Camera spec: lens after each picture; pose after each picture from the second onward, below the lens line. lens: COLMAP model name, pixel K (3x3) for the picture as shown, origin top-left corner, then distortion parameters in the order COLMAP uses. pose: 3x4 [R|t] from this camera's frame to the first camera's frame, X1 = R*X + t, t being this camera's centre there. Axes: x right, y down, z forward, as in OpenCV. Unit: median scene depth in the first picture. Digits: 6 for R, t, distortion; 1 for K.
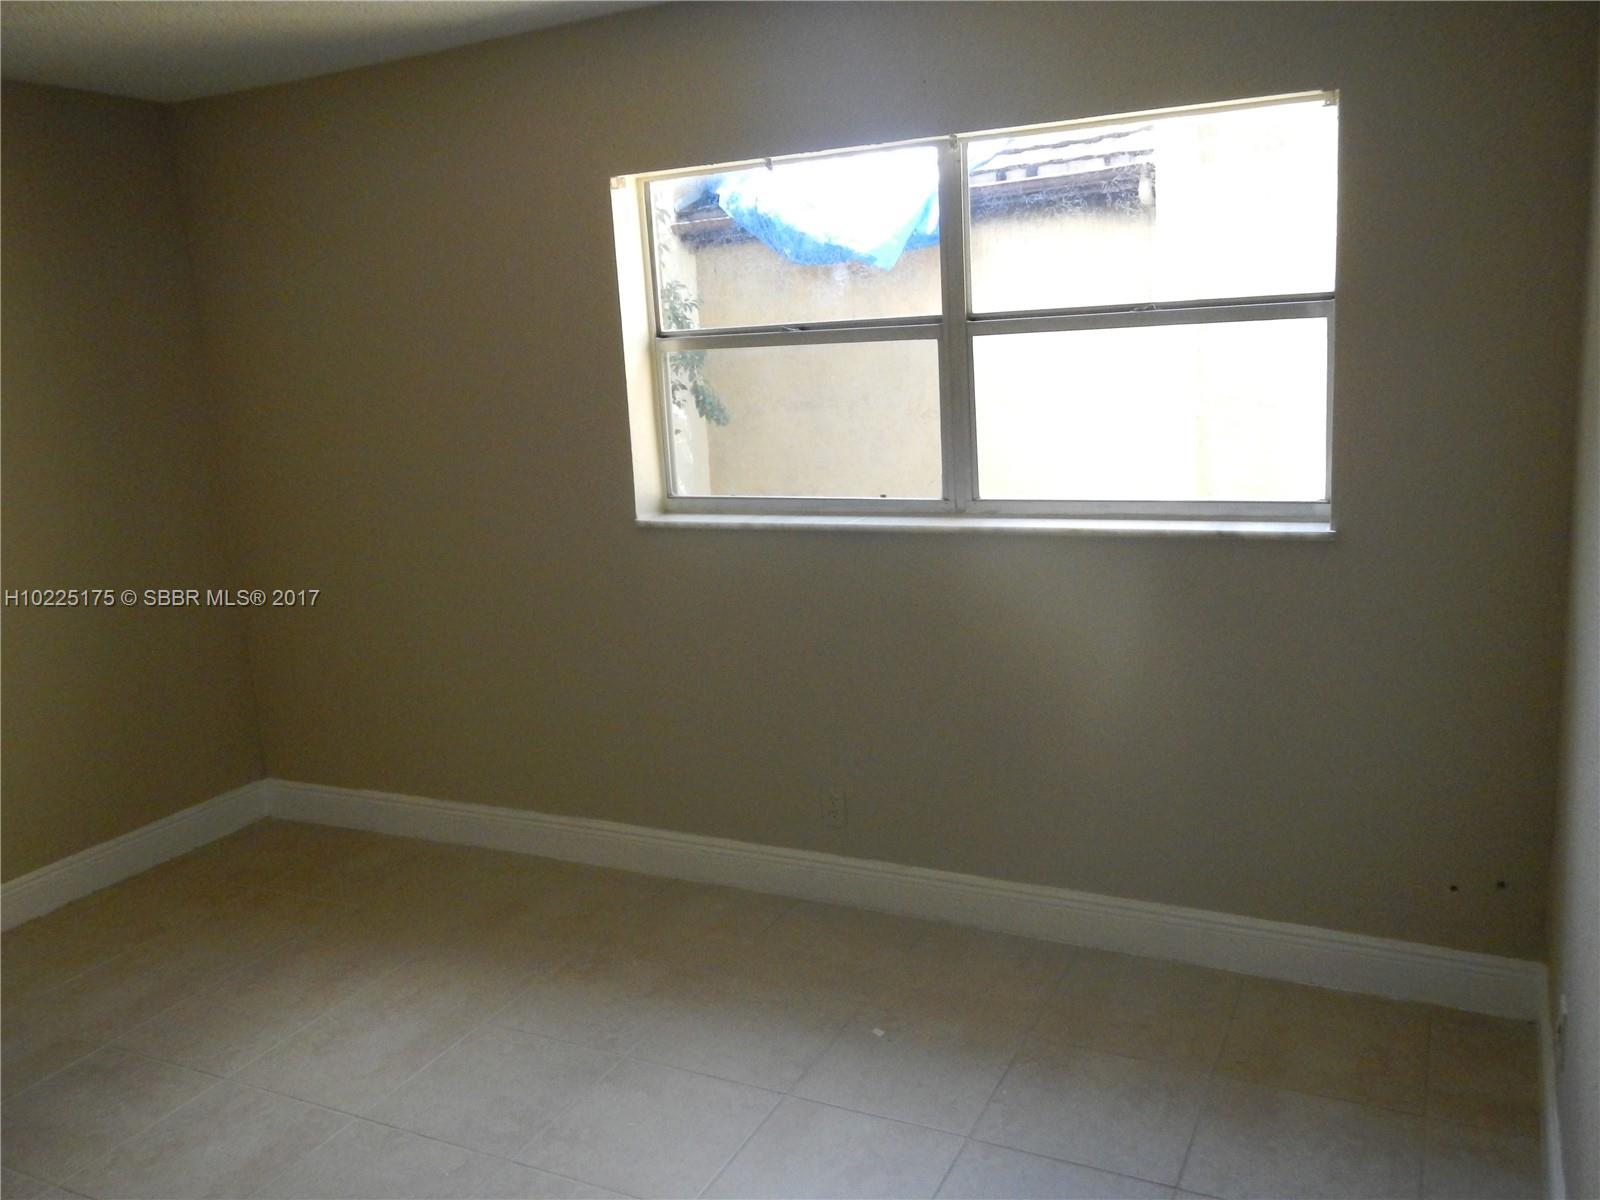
lens RADIAL K [[1298.4, 0, 806.0], [0, 1298.4, 569.3], [0, 0, 1]] dist [-0.001467, 0.000408]
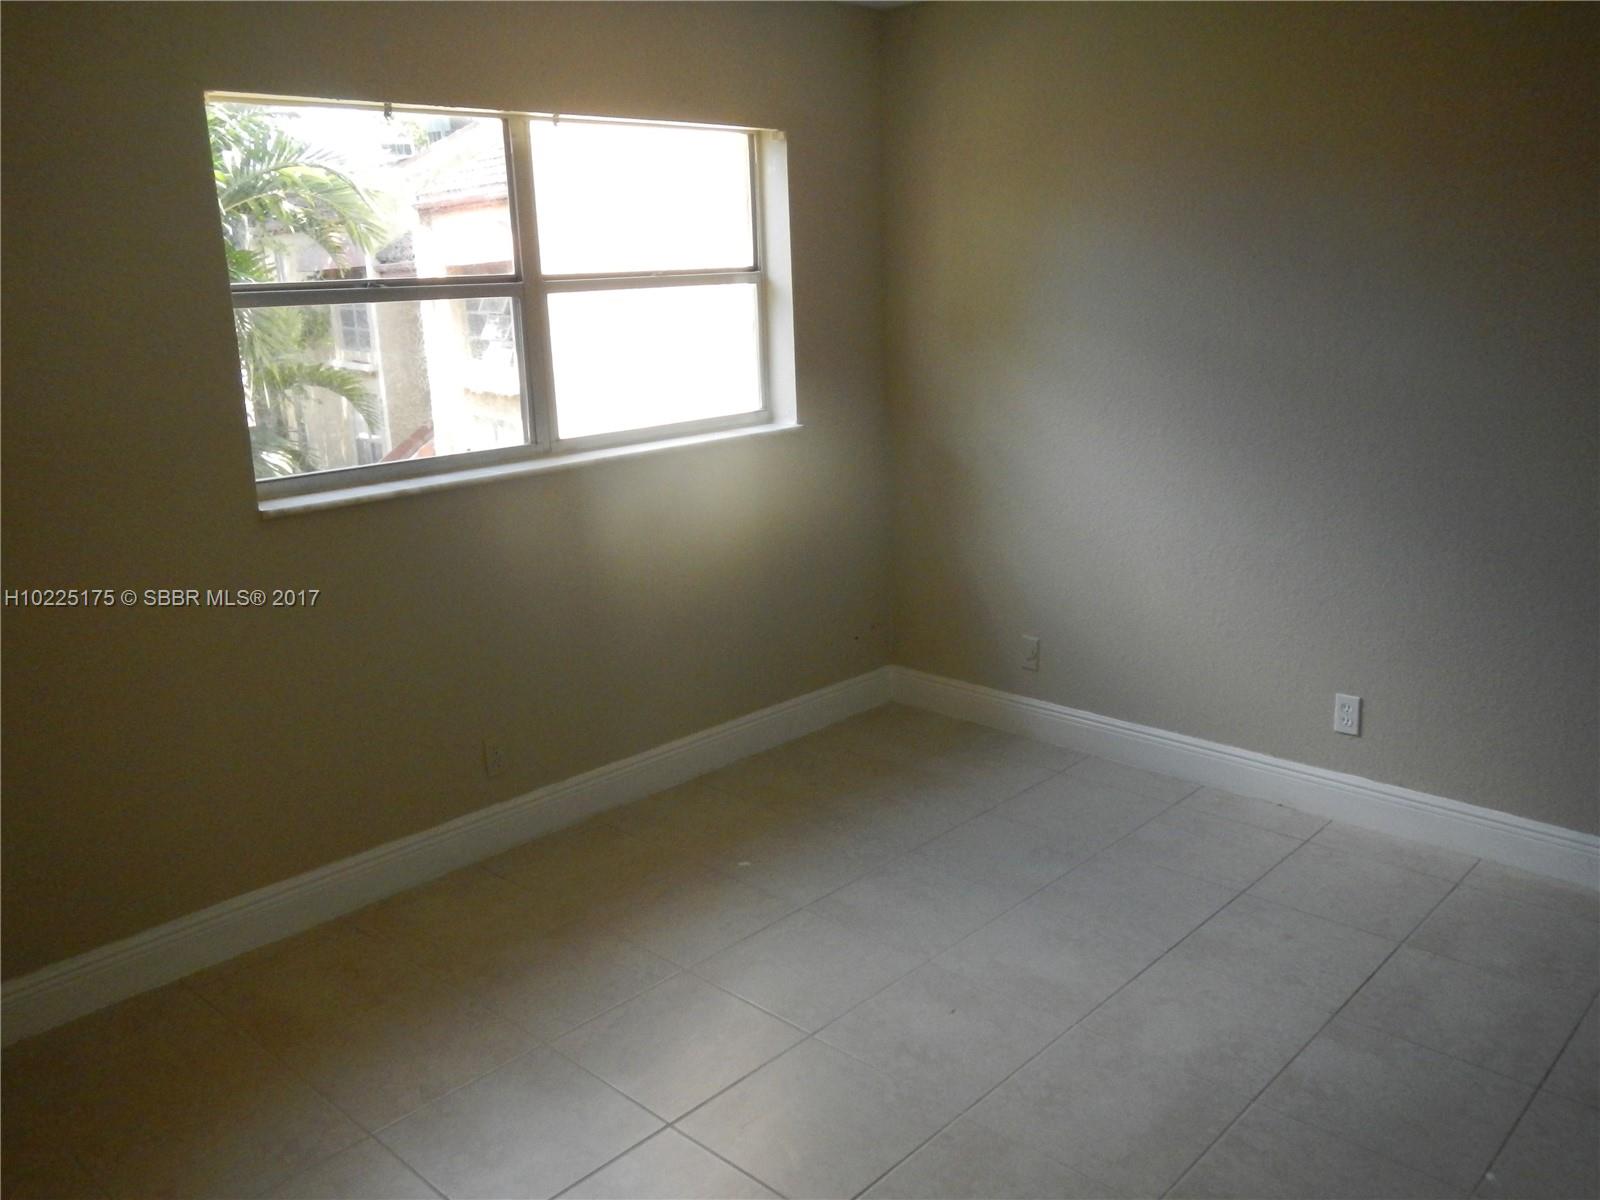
lens RADIAL K [[1316.2, 0, 800.0], [0, 1316.2, 600.0], [0, 0, 1]] dist [-0.004732, 0.002189]
pose [[0.299463, -0.188481, 0.935306, -0.919078], [0.194437, 0.971778, 0.133576, -0.030463], [-0.934086, 0.141857, 0.327659, 0.451469]]
